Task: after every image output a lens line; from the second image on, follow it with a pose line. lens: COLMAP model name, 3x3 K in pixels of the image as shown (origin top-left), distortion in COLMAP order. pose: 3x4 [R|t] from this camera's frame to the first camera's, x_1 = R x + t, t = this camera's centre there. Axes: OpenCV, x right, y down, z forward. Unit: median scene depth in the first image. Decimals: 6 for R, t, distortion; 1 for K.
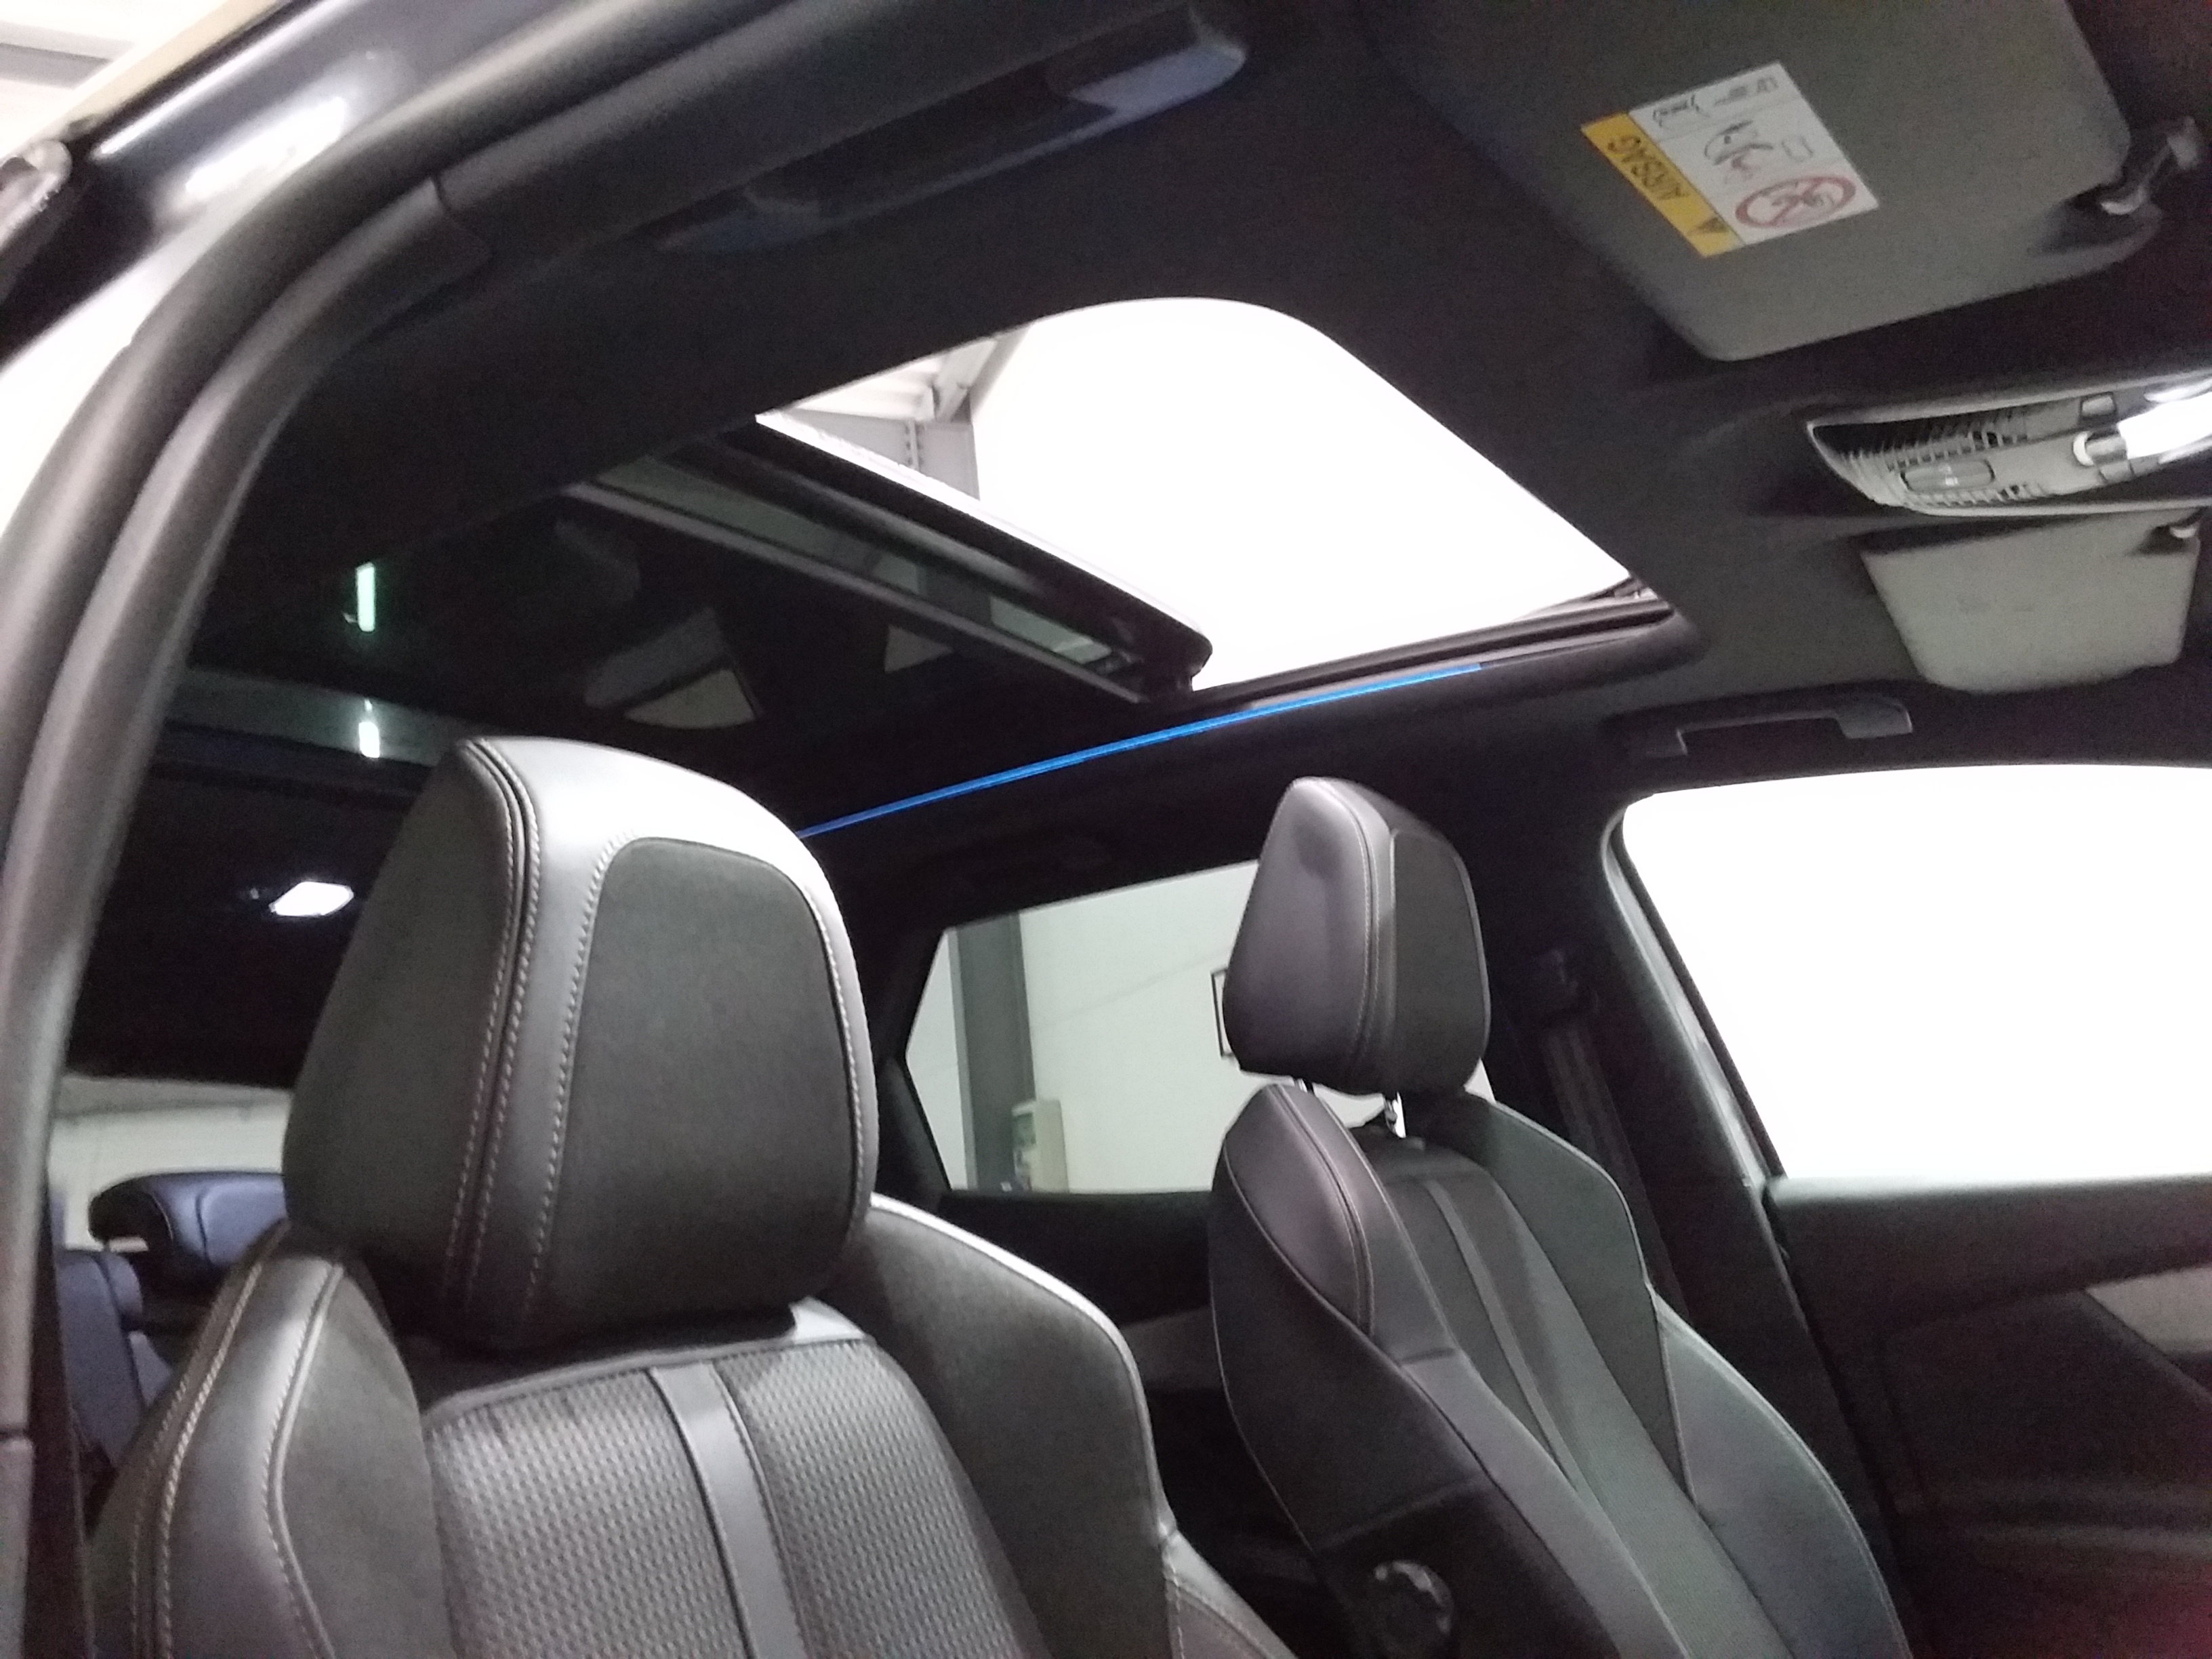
lens RADIAL K [[1801.0, 0, 1088.5], [0, 1801.0, 824.9], [0, 0, 1]] dist [0.103771, -0.140968]
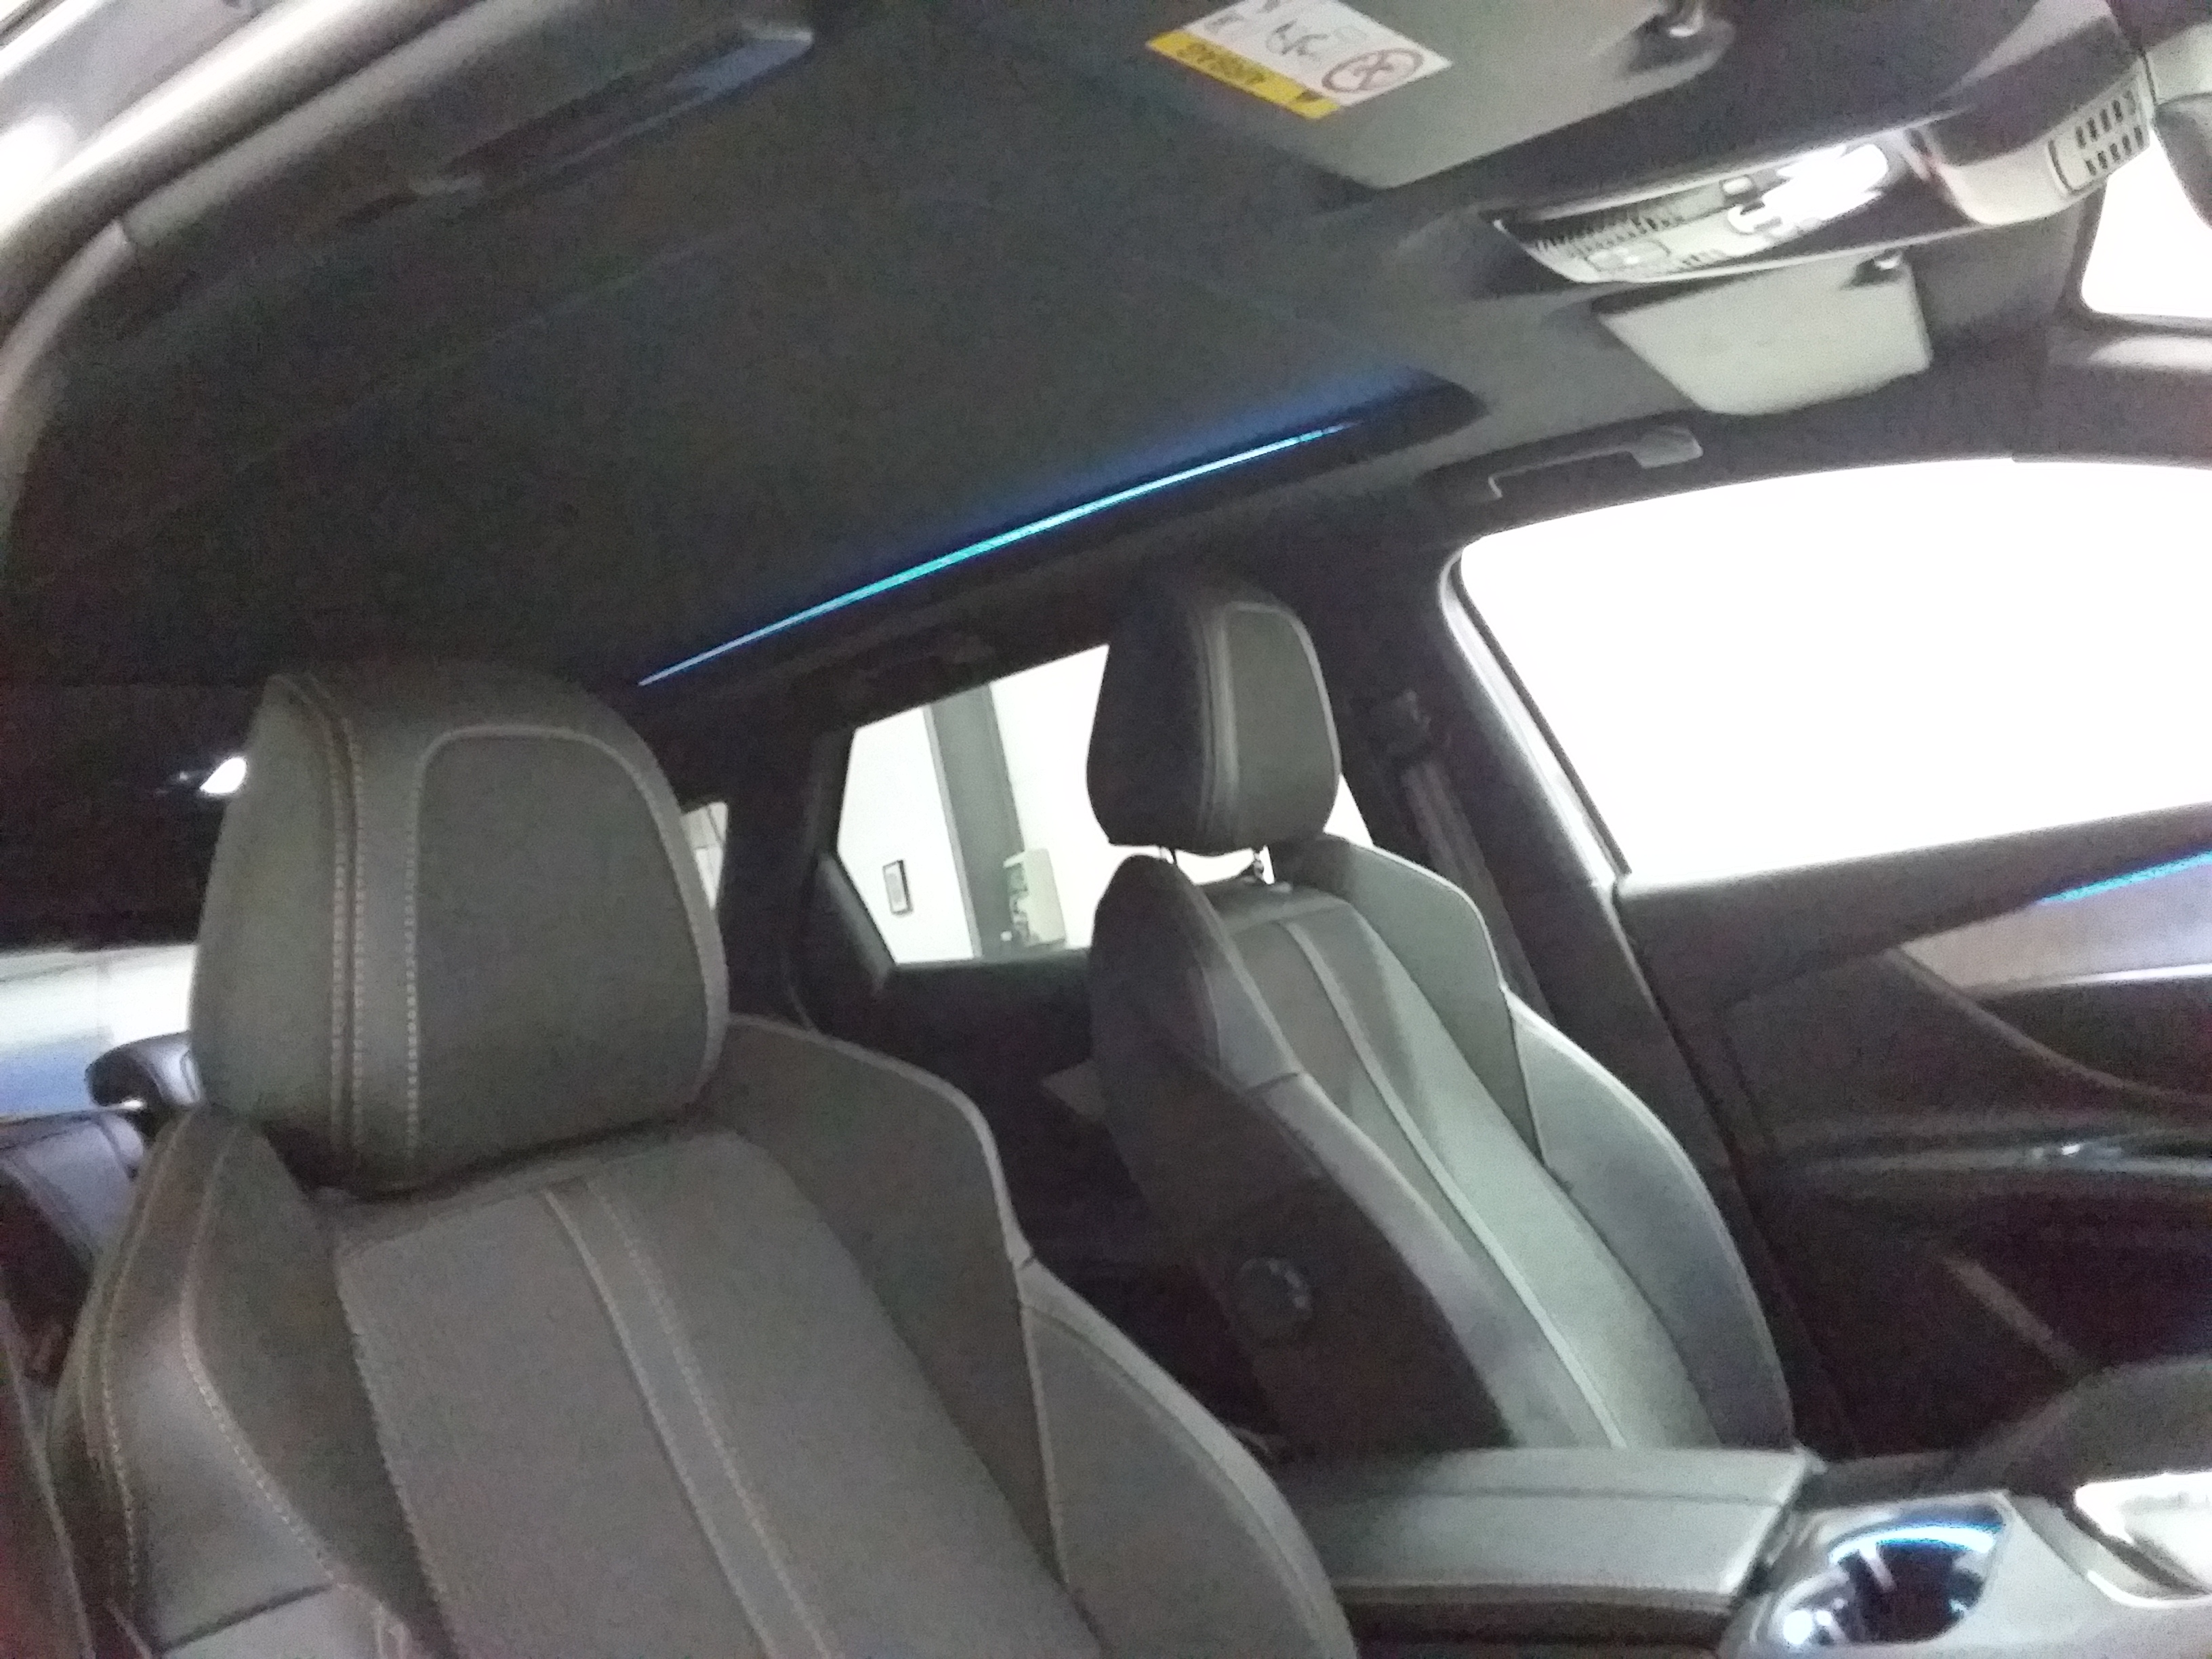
lens RADIAL K [[1801.0, 0, 1103.0], [0, 1801.0, 824.1], [0, 0, 1]] dist [0.103771, -0.140968]
pose [[0.993751, -0.111581, -0.002785, 0.093411], [0.110788, 0.983048, 0.146089, -0.038448], [-0.013563, -0.145485, 0.989267, -0.081406]]
